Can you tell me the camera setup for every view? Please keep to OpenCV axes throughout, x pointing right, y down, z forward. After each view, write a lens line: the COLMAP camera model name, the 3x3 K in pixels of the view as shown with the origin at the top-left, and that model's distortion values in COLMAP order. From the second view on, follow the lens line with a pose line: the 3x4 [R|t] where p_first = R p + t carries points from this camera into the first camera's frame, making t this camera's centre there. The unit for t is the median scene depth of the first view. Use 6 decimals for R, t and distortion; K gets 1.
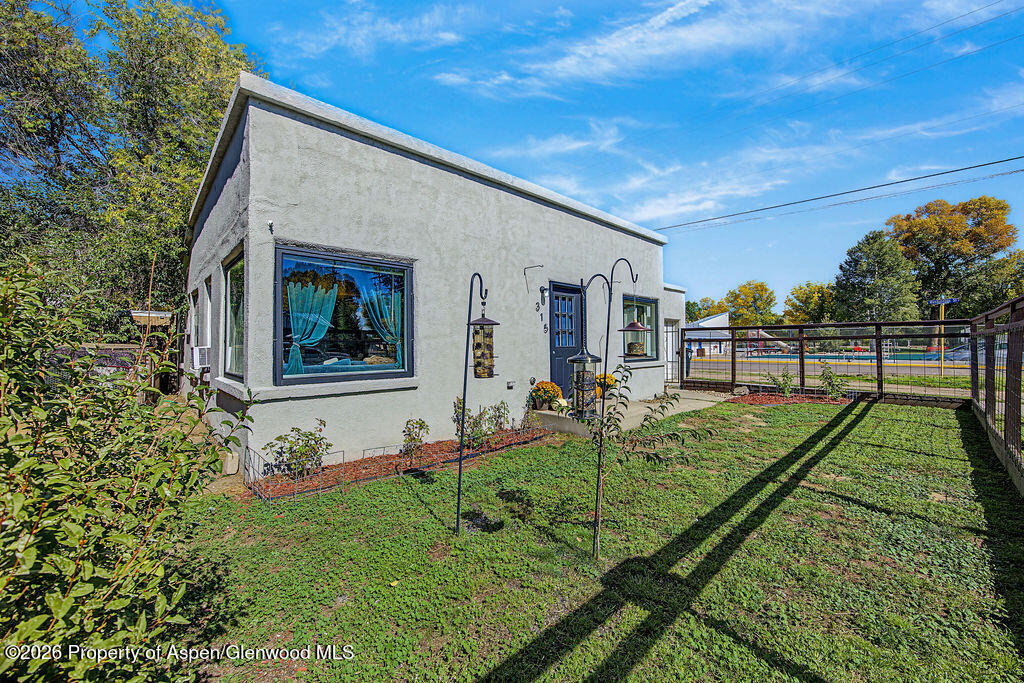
lens RADIAL K [[393.6, 0, 524.2], [0, 393.6, 340.3], [0, 0, 1]] dist [-0.005538, 0.000111]
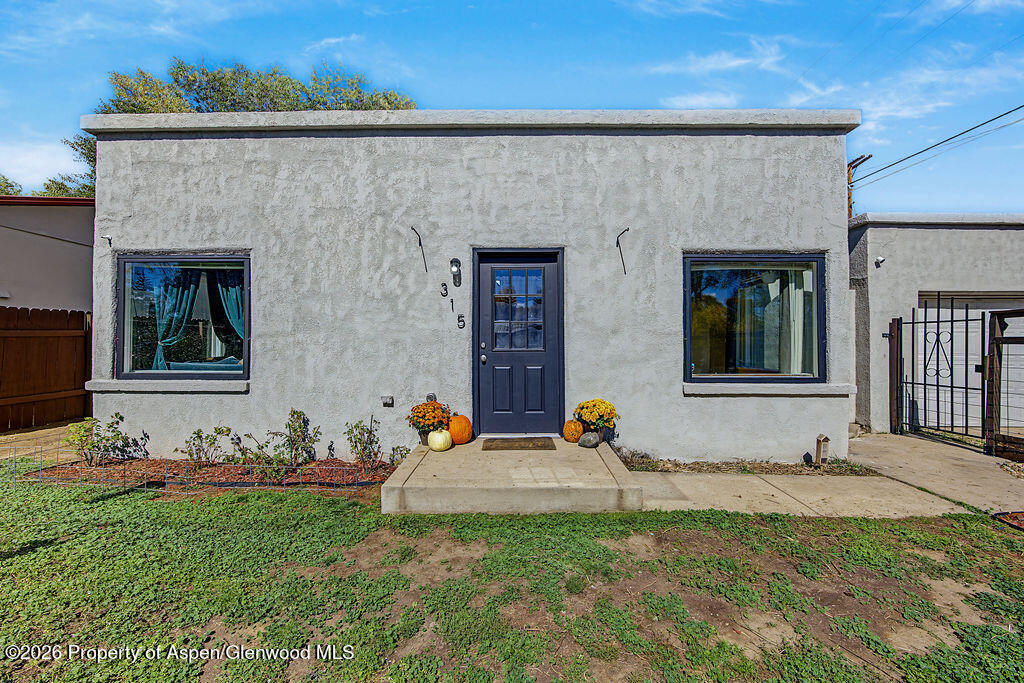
lens RADIAL K [[393.6, 0, 510.5], [0, 393.6, 340.7], [0, 0, 1]] dist [-0.005538, 0.000111]
pose [[0.710167, 0.006892, -0.703999, 0.641433], [-0.000428, 0.999956, 0.009358, -0.004844], [0.704033, -0.006344, 0.710139, 0.648828]]
